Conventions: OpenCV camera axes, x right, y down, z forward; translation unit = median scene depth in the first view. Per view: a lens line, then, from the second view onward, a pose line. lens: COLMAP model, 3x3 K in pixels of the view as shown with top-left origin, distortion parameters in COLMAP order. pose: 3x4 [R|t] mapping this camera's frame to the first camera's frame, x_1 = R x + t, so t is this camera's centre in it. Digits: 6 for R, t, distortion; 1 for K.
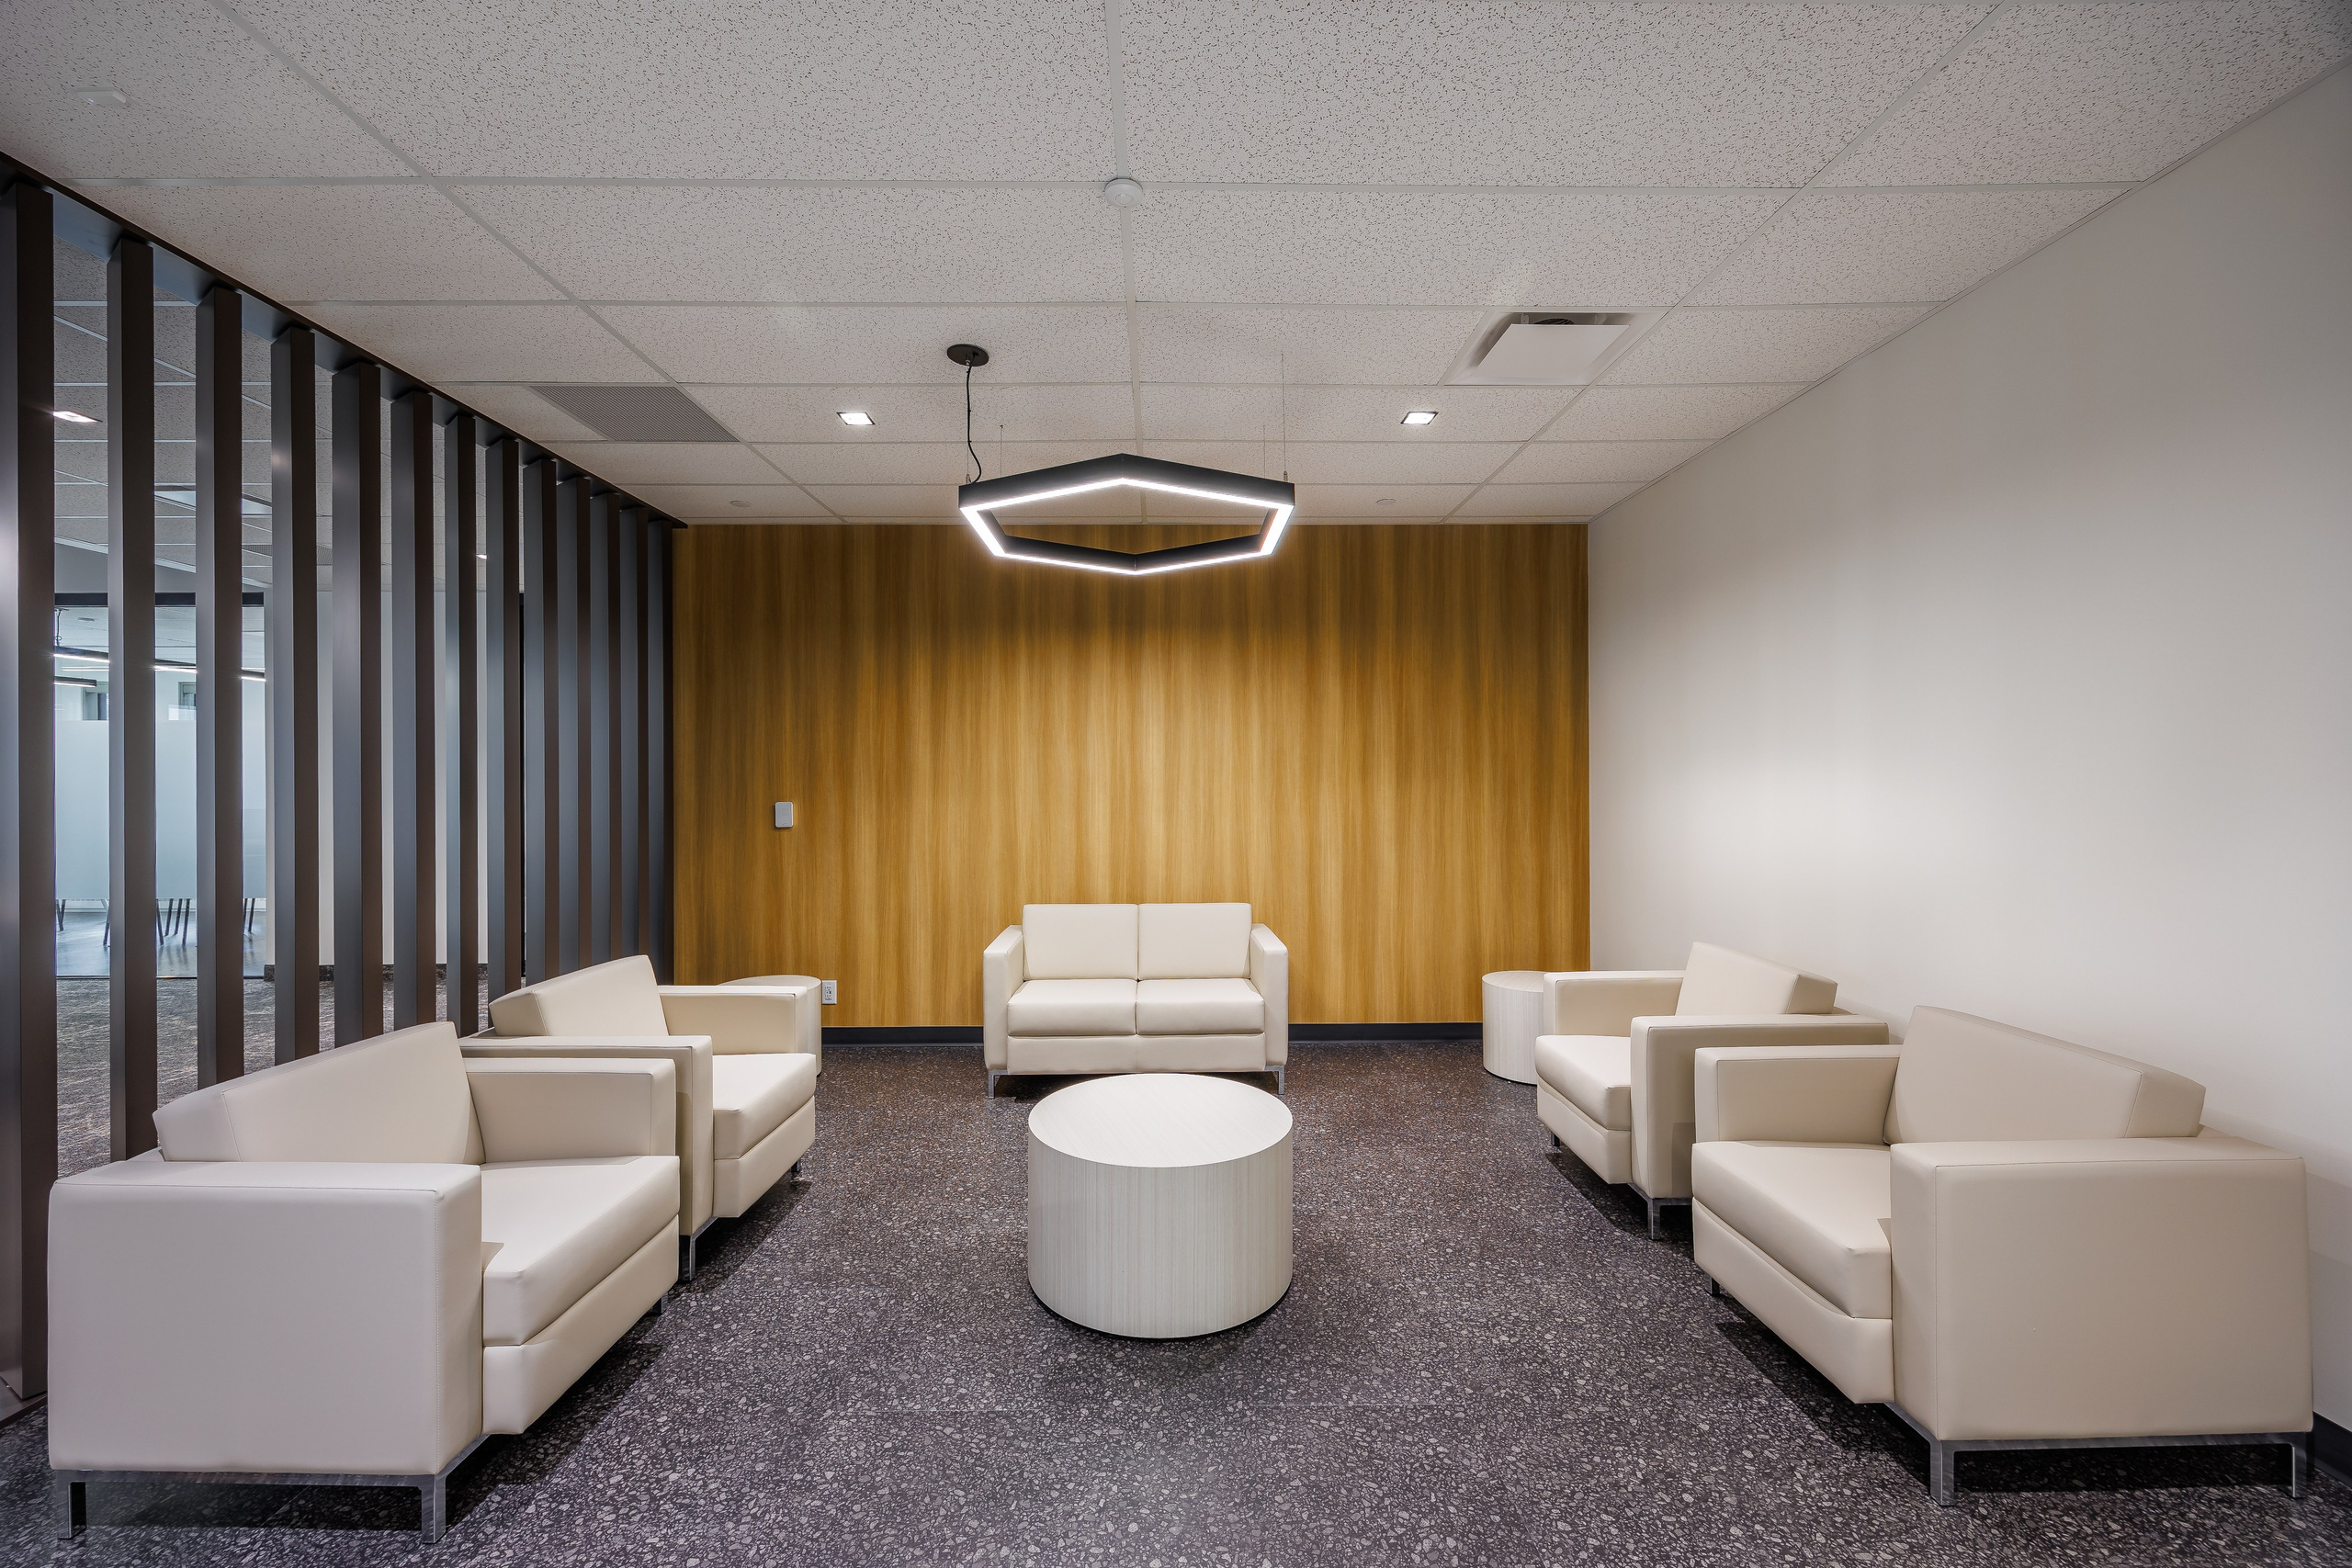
lens RADIAL K [[926.4, 0, 1176.0], [0, 926.4, 784.0], [0, 0, 1]] dist [-0.001588, -0.000460]
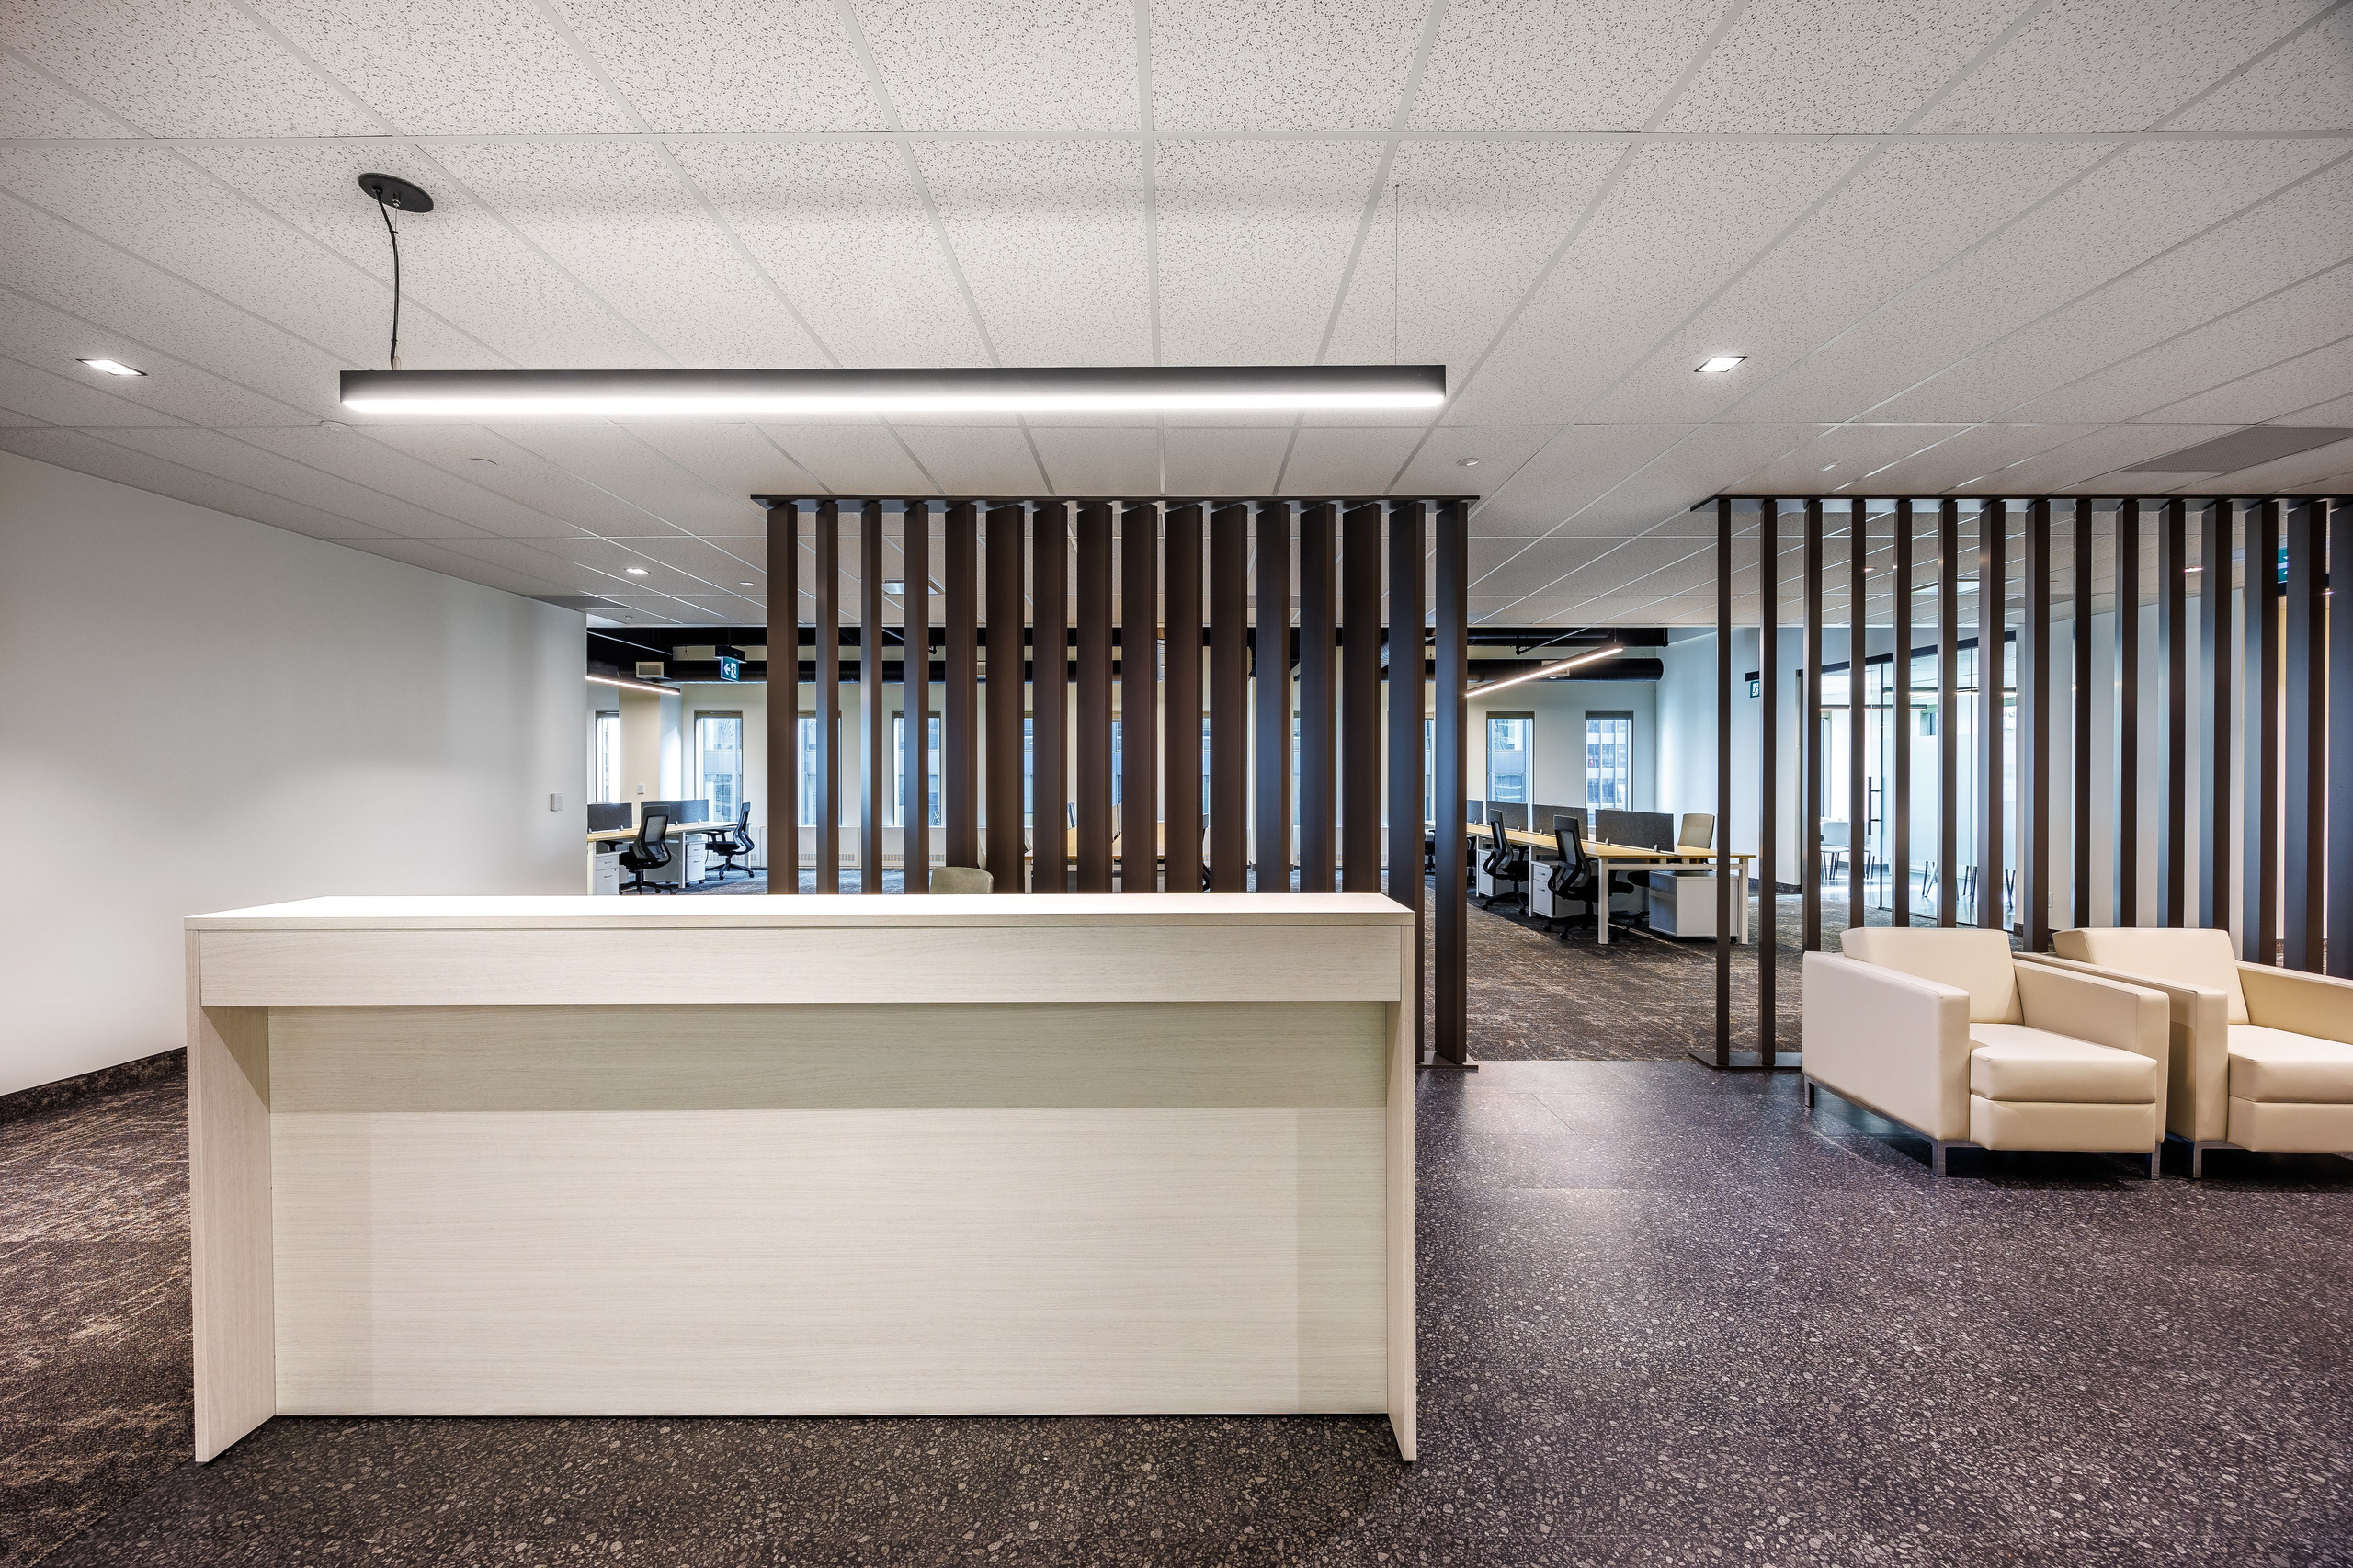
lens RADIAL K [[926.9, 0, 1176.5], [0, 926.9, 784.0], [0, 0, 1]] dist [-0.001588, -0.000460]
pose [[-0.002753, 0.003855, -0.999989, 0.755569], [0.000231, 0.999993, 0.003854, -0.003939], [0.999996, -0.000220, -0.002754, -0.391515]]
